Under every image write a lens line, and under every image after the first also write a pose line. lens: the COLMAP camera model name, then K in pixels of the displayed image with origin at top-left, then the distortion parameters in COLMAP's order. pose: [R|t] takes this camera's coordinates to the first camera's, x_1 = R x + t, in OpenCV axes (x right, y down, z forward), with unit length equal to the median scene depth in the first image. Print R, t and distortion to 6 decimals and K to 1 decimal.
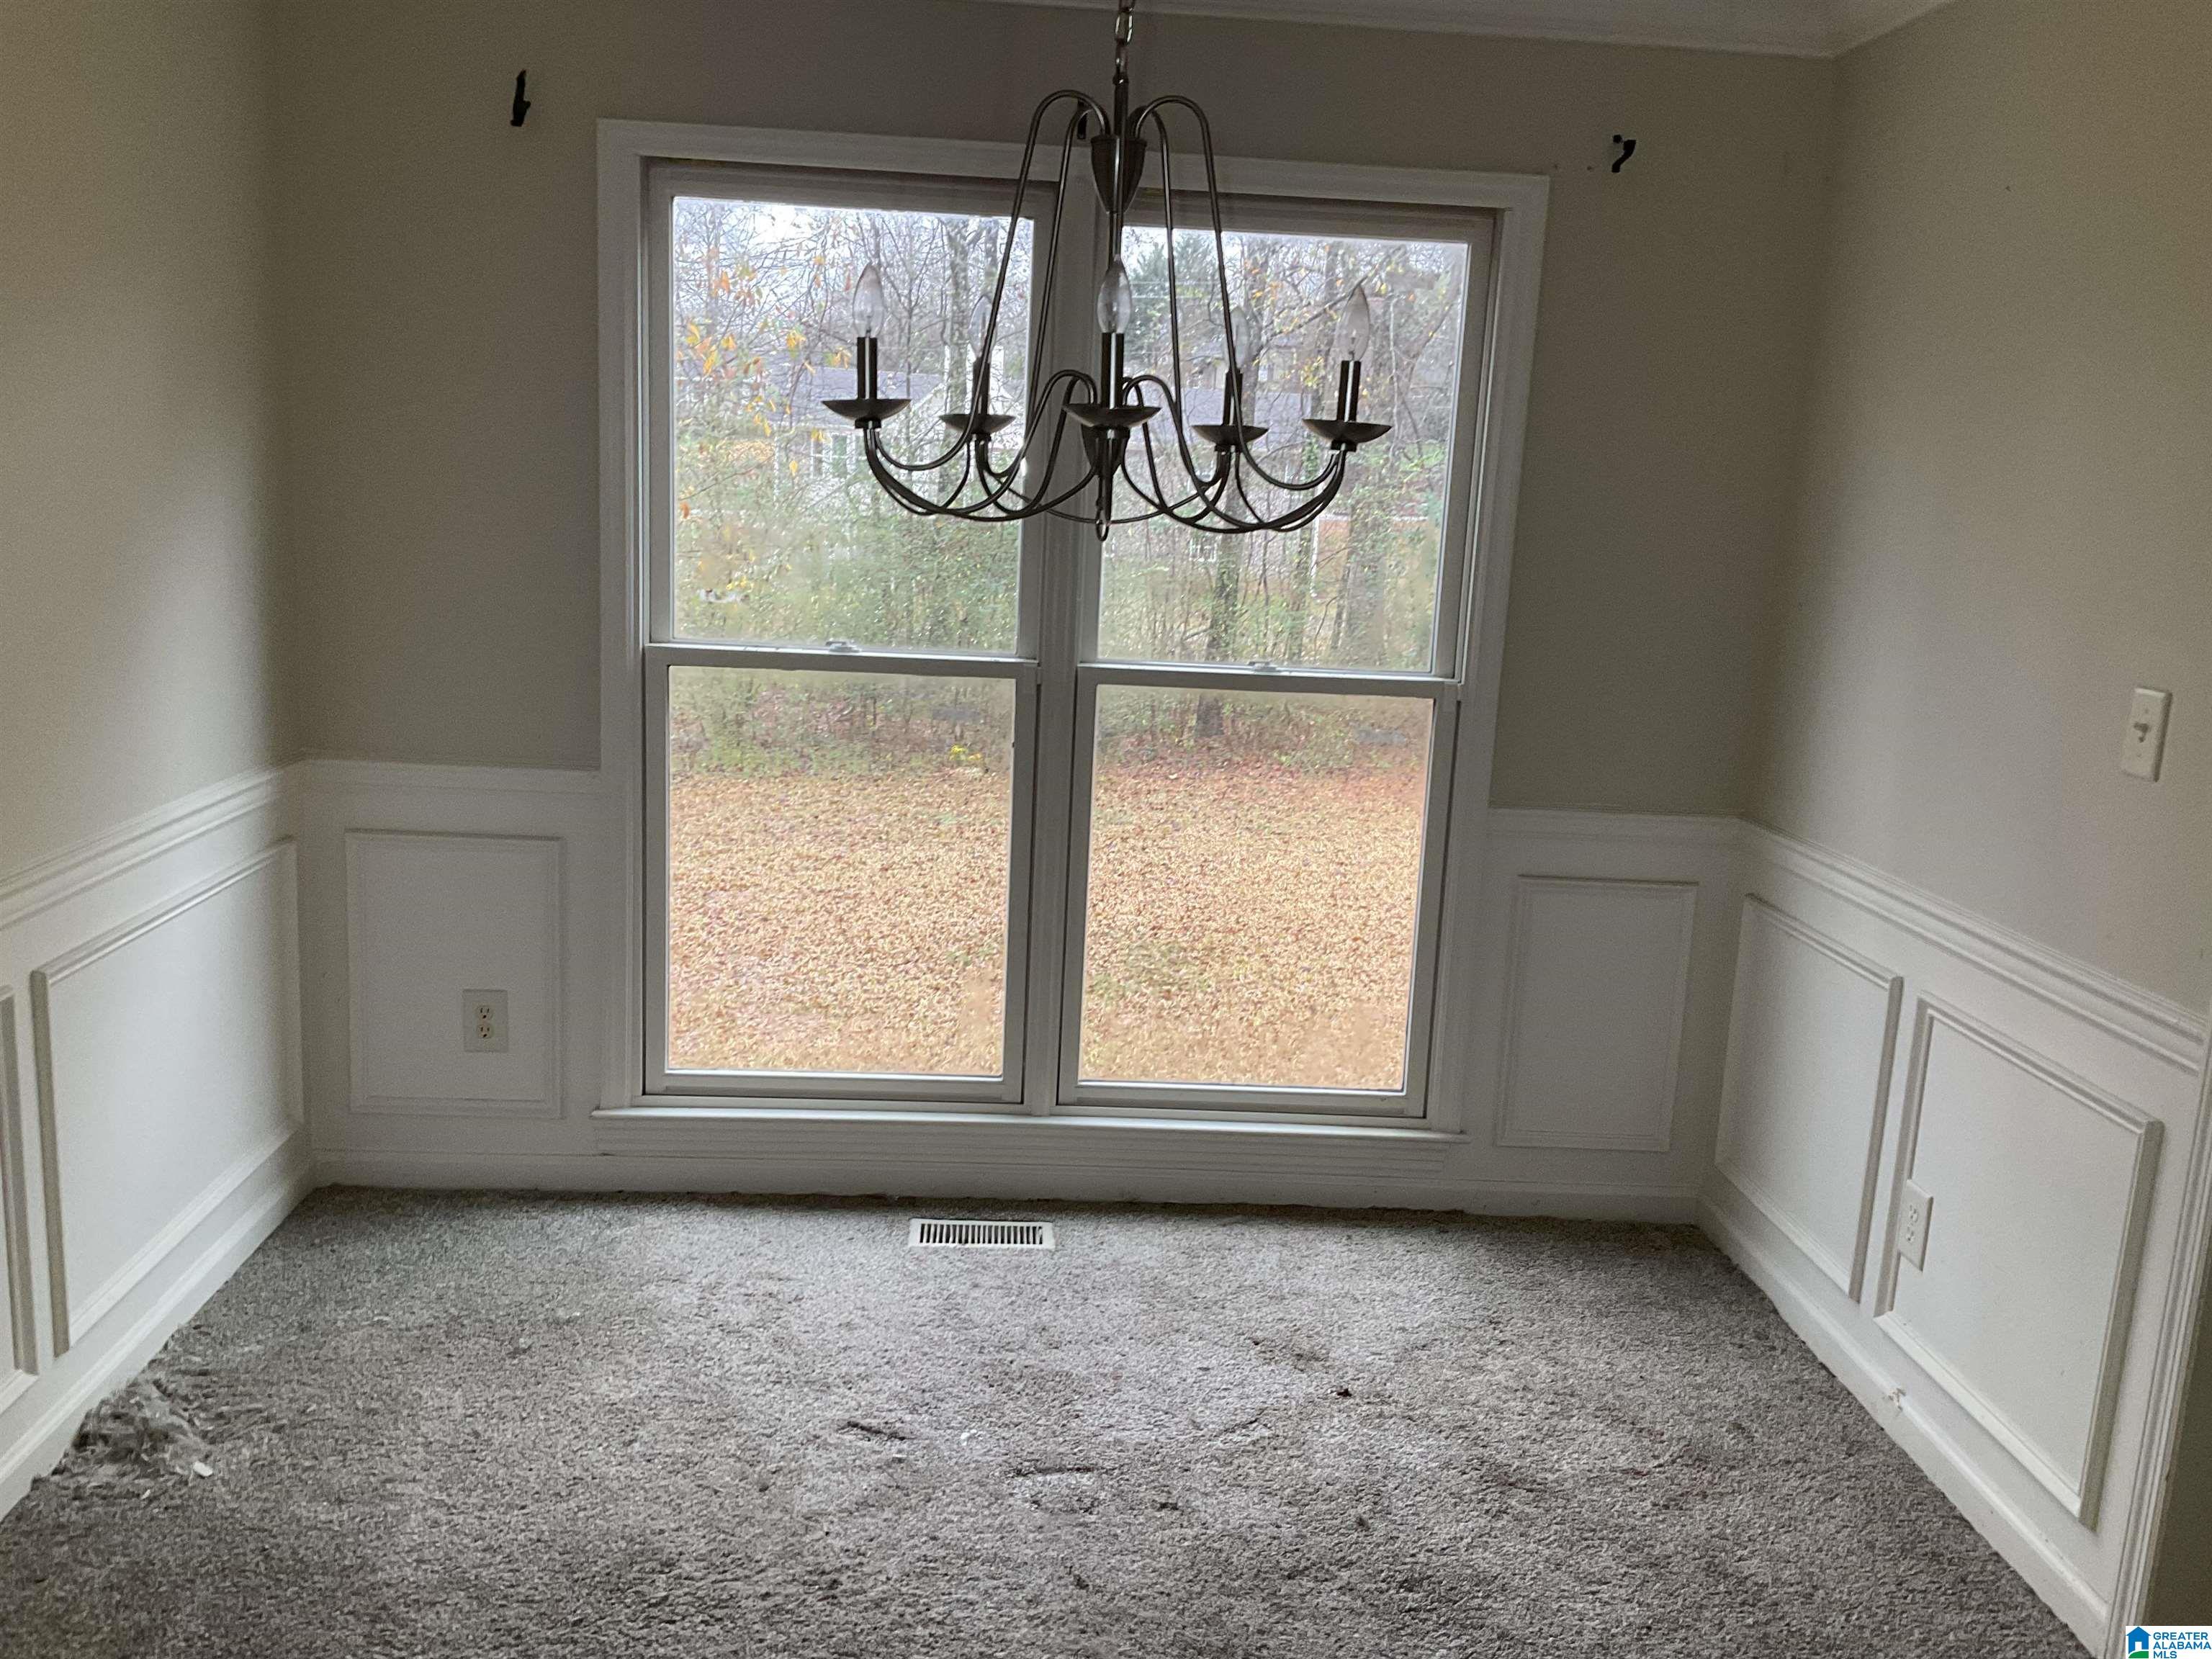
lens RADIAL K [[1824.0, 0, 1094.7], [0, 1824.0, 828.2], [0, 0, 1]] dist [0.043689, -0.068343]
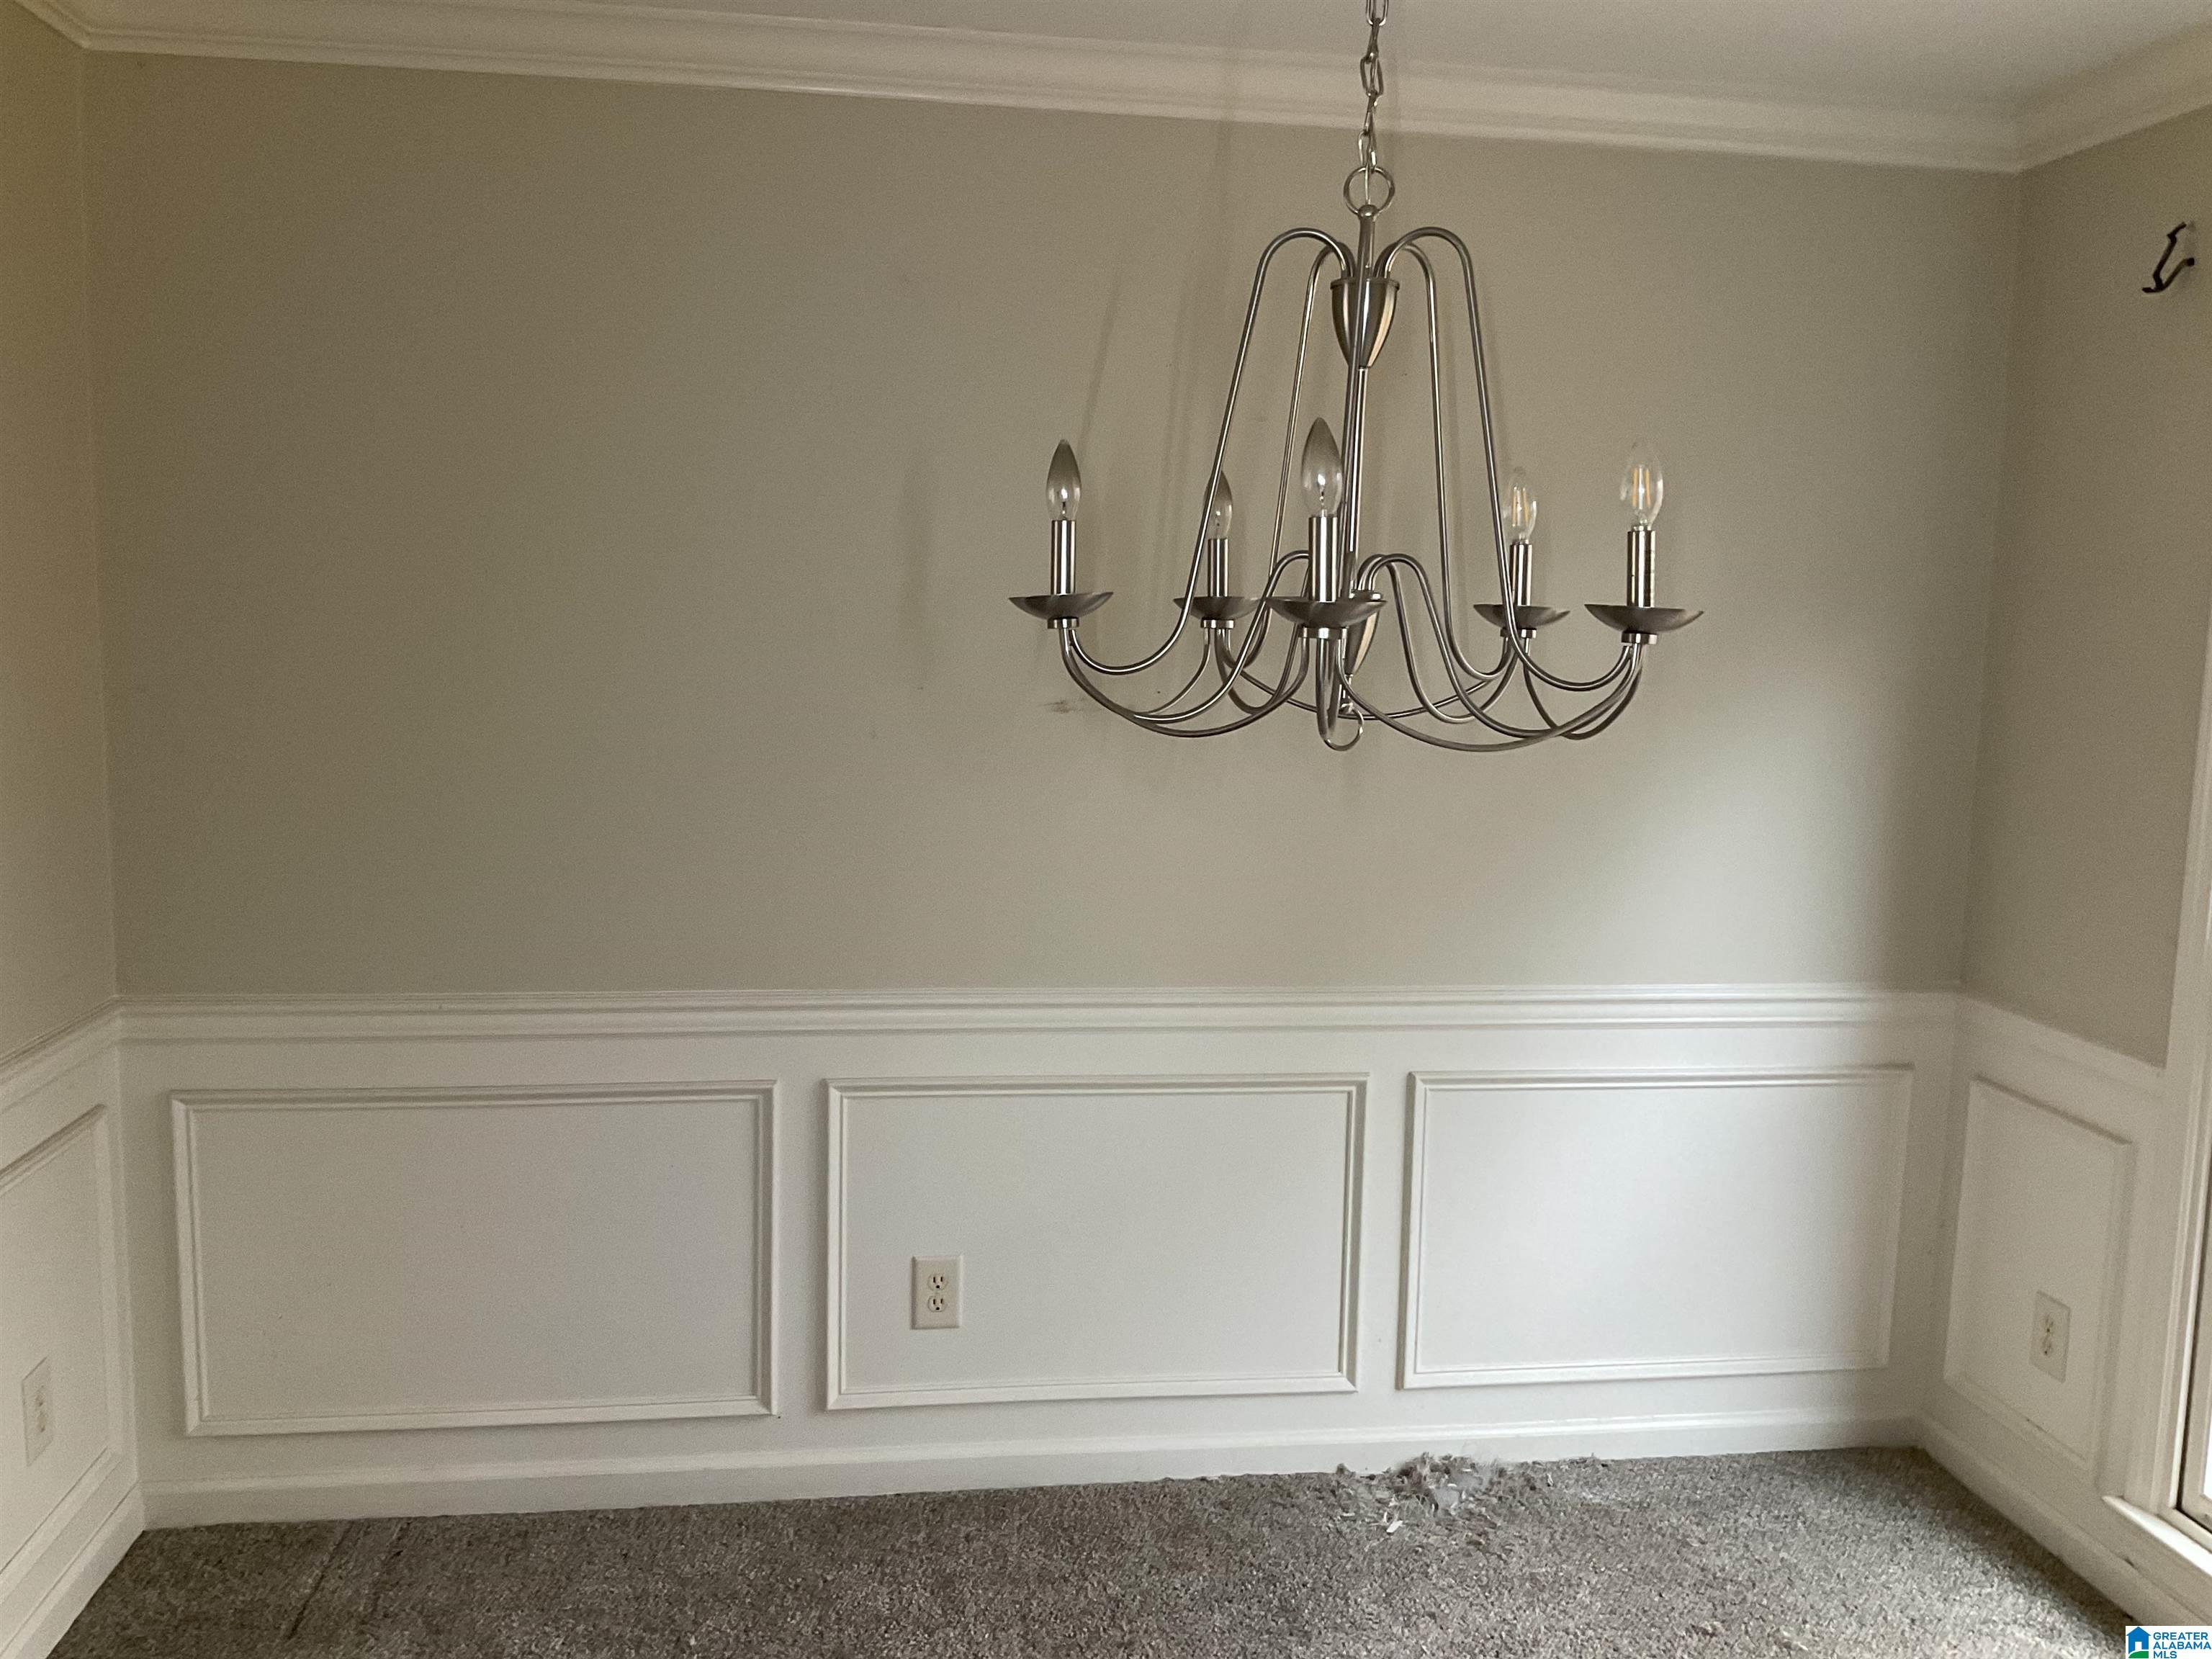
lens RADIAL K [[1824.0, 0, 1108.4], [0, 1824.0, 831.7], [0, 0, 1]] dist [0.043689, -0.068343]
pose [[0.098060, 0.077028, -0.992195, 0.495458], [-0.209732, 0.976207, 0.055059, -0.086177], [0.972829, 0.202696, 0.111882, 0.484917]]
